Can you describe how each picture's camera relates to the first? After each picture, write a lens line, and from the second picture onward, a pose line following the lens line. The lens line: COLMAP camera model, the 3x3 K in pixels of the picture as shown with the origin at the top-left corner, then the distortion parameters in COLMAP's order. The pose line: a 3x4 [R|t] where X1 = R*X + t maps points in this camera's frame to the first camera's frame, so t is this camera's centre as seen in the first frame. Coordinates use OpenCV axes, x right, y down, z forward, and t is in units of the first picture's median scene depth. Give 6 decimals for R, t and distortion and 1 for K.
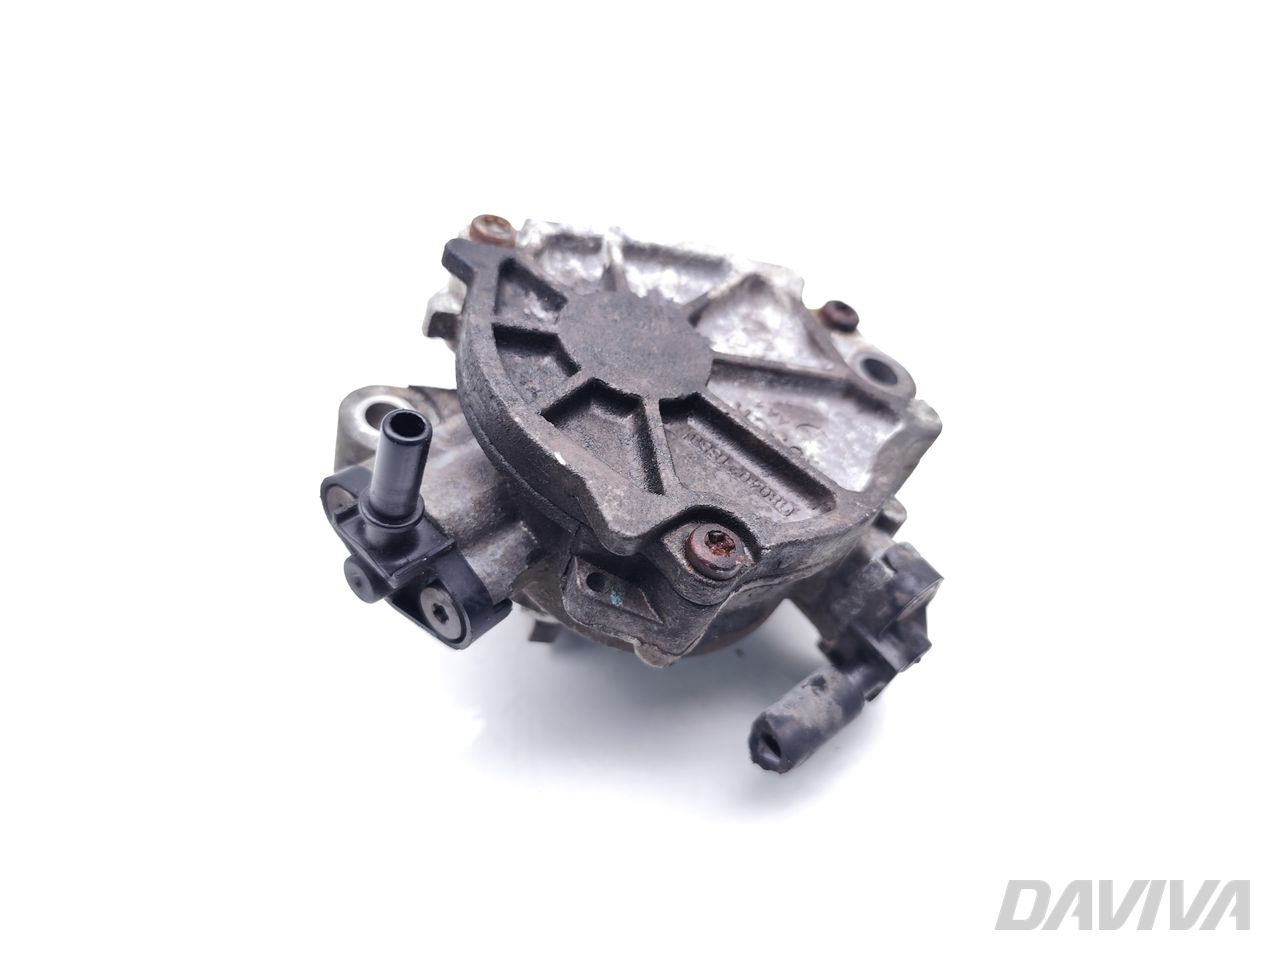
lens RADIAL K [[934.1, 0, 640.0], [0, 934.1, 480.0], [0, 0, 1]] dist [0.001201, -0.000010]
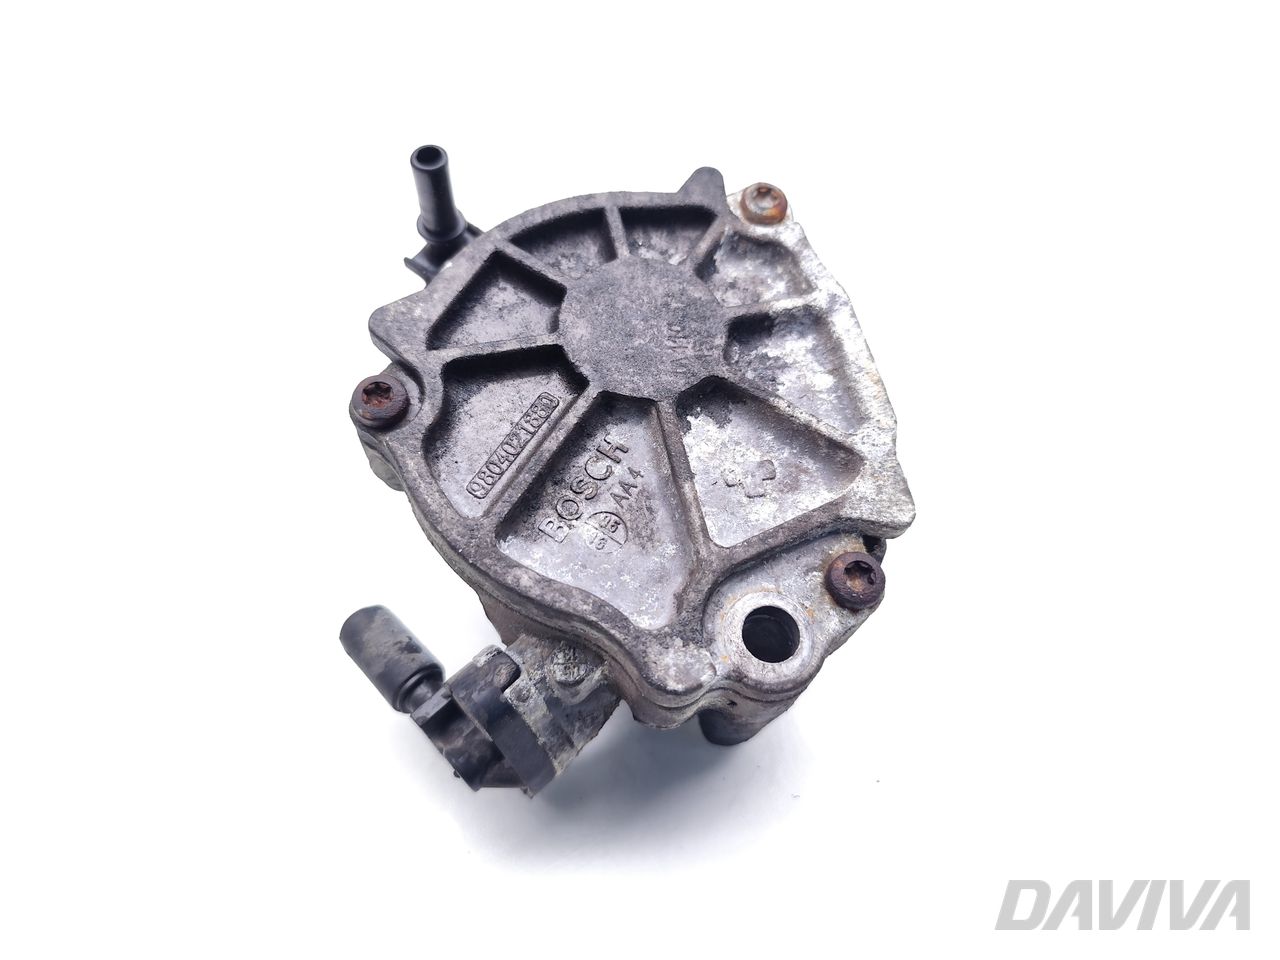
lens RADIAL K [[934.1, 0, 640.0], [0, 934.1, 480.0], [0, 0, 1]] dist [0.001201, -0.000010]
pose [[0.059974, 0.710595, -0.701041, 0.763115], [-0.741449, 0.501926, 0.445335, -0.481392], [0.668323, 0.493078, 0.556972, 0.531719]]
